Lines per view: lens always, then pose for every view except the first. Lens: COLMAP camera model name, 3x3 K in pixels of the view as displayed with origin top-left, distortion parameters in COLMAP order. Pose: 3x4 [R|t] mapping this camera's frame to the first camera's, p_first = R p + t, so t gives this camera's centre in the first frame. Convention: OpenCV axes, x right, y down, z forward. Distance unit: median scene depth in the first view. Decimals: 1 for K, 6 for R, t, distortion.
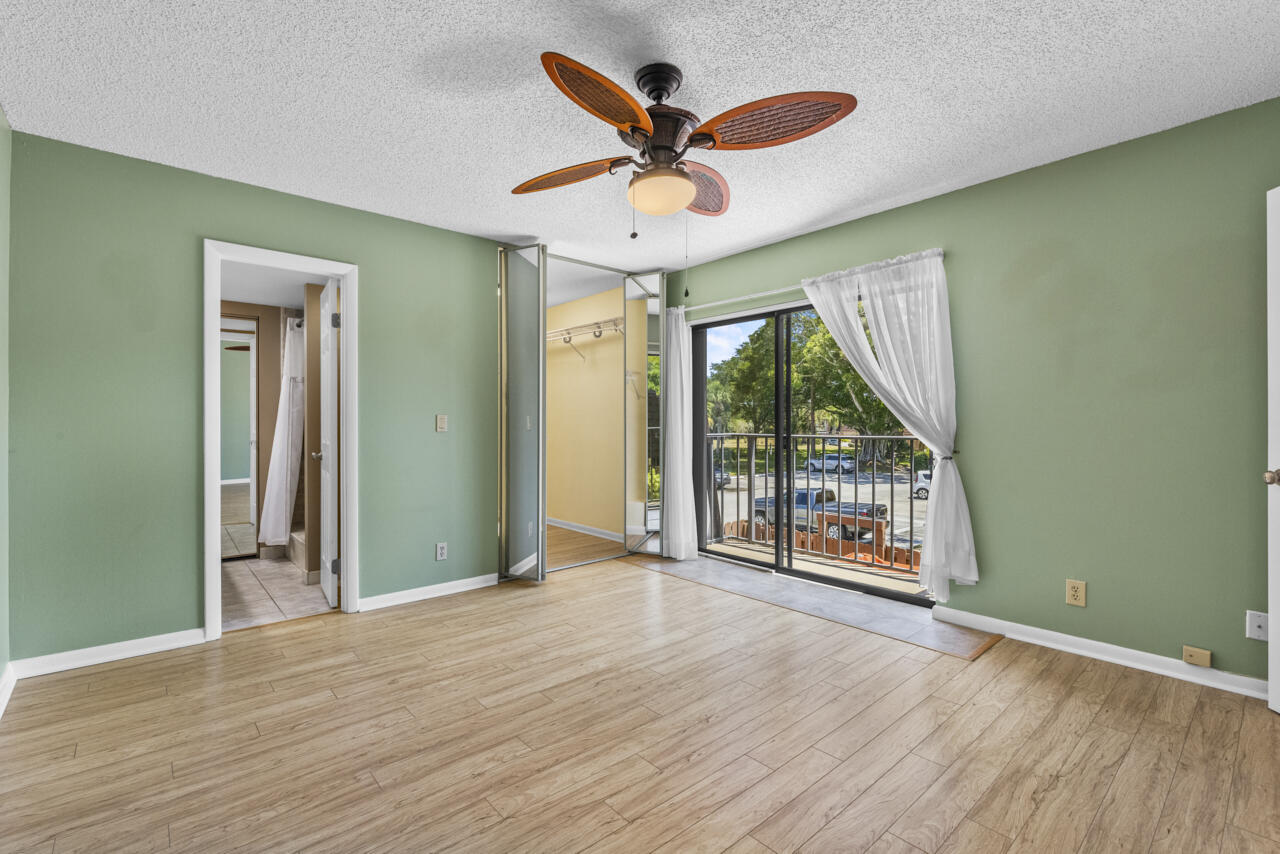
lens RADIAL K [[572.9, 0, 643.1], [0, 572.9, 423.4], [0, 0, 1]] dist [0.008394, -0.000379]
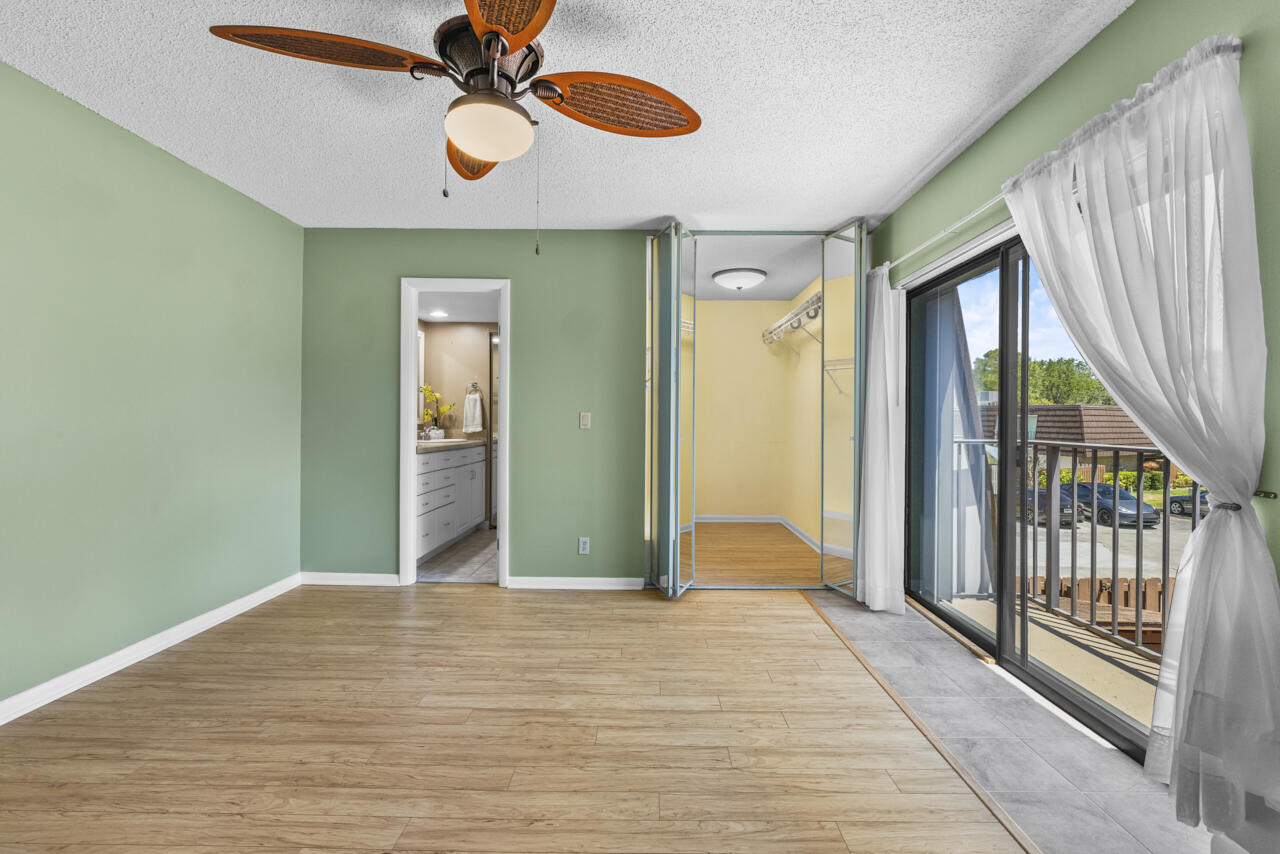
lens RADIAL K [[574.0, 0, 644.9], [0, 574.0, 419.3], [0, 0, 1]] dist [0.004490, -0.000008]
pose [[0.743045, 0.006012, -0.669214, 0.582474], [-0.009509, 0.999954, -0.001575, -0.001903], [0.669174, 0.007534, 0.743068, 0.442988]]
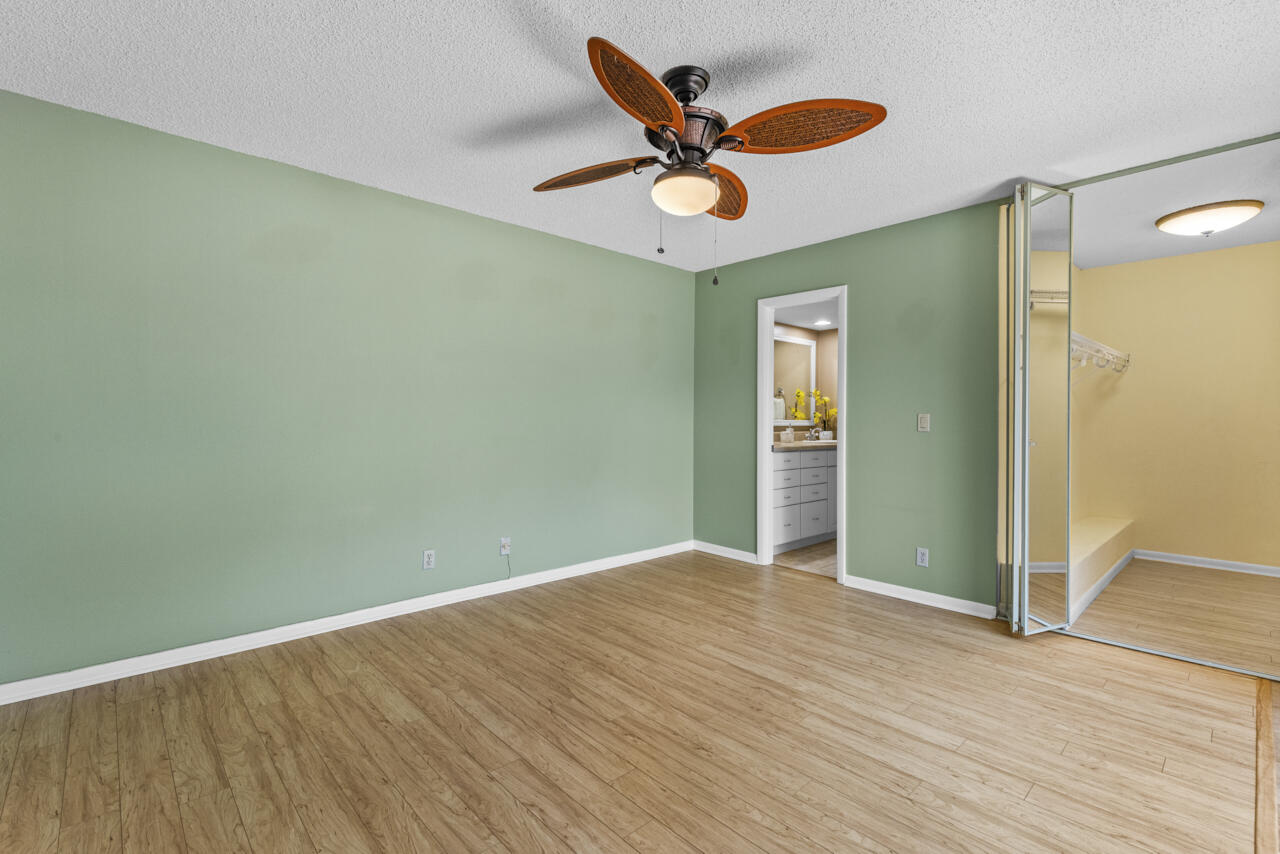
lens RADIAL K [[576.6, 0, 644.4], [0, 576.6, 421.4], [0, 0, 1]] dist [0.007056, -0.000693]
pose [[0.033226, 0.005494, -0.999433, 0.836209], [-0.007377, 0.999959, 0.005252, -0.004949], [0.999421, 0.007198, 0.033265, 0.717518]]
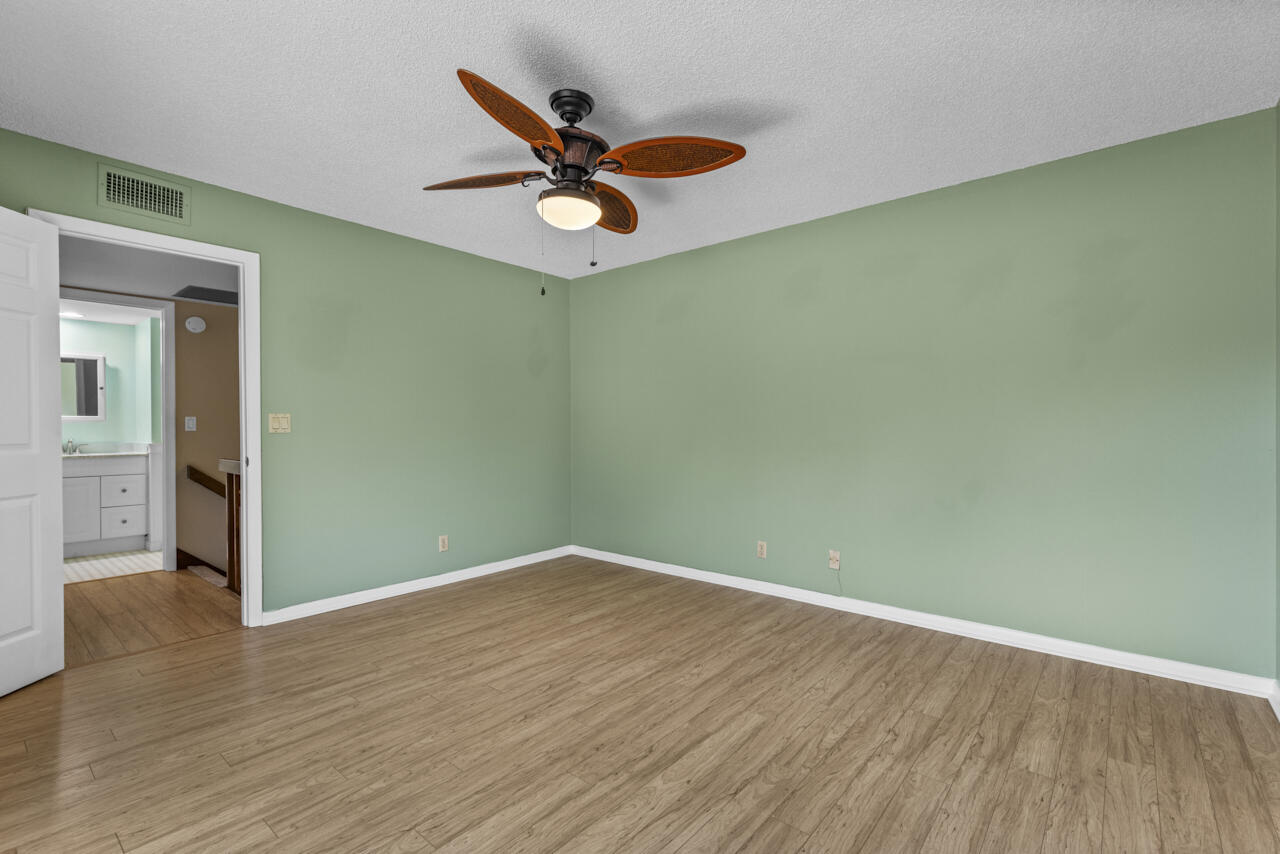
lens RADIAL K [[577.9, 0, 642.4], [0, 577.9, 427.9], [0, 0, 1]] dist [0.004493, -0.000707]
pose [[-0.989066, 0.003953, -0.147420, 0.046080], [0.003272, 0.999983, 0.004865, -0.000268], [0.147437, 0.004330, -0.989062, 1.671013]]
